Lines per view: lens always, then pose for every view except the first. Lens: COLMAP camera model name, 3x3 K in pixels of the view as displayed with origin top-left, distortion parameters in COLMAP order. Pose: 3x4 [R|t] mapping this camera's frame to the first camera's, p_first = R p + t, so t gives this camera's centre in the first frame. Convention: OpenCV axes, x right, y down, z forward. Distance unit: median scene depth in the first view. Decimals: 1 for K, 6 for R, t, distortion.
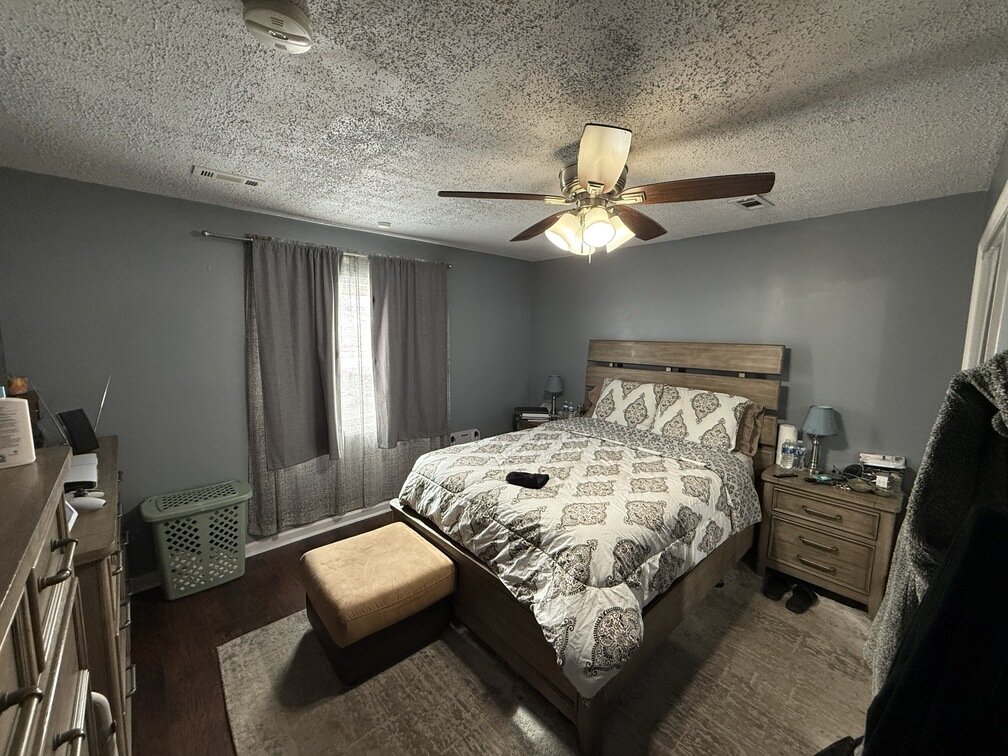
lens RADIAL K [[400.8, 0, 499.6], [0, 400.8, 375.6], [0, 0, 1]] dist [-0.016587, 0.000029]
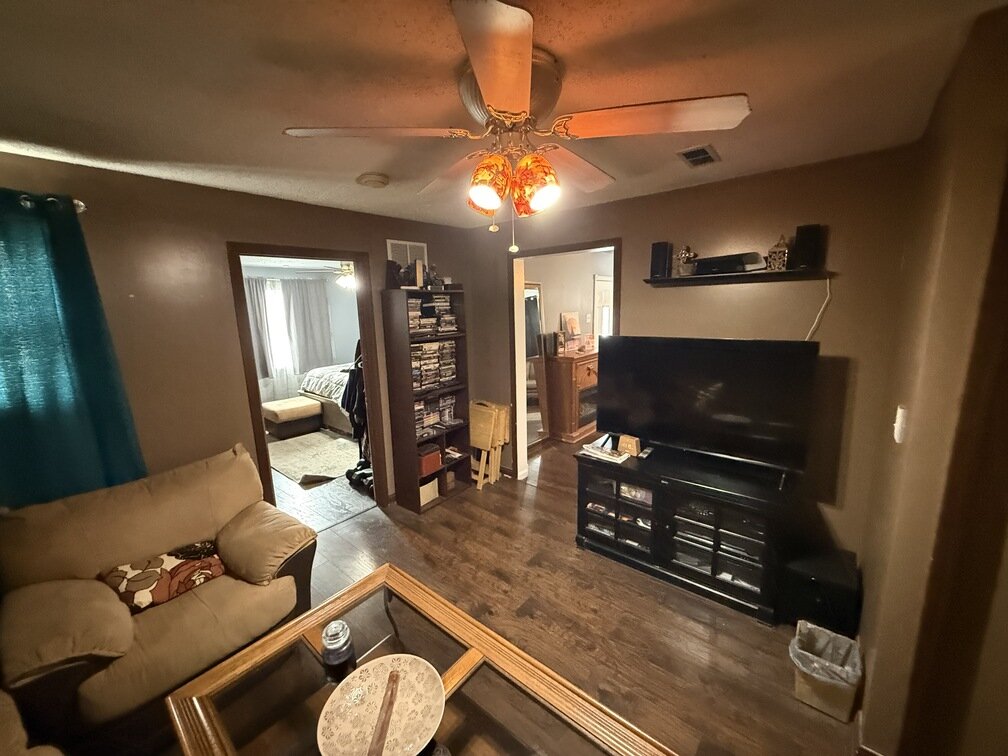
lens RADIAL K [[400.8, 0, 499.6], [0, 400.8, 375.6], [0, 0, 1]] dist [-0.016587, 0.000029]
pose [[0.989529, -0.058192, 0.132086, 0.547437], [0.049115, 0.996268, 0.070974, 0.114904], [-0.135723, -0.063743, 0.988694, -1.358982]]
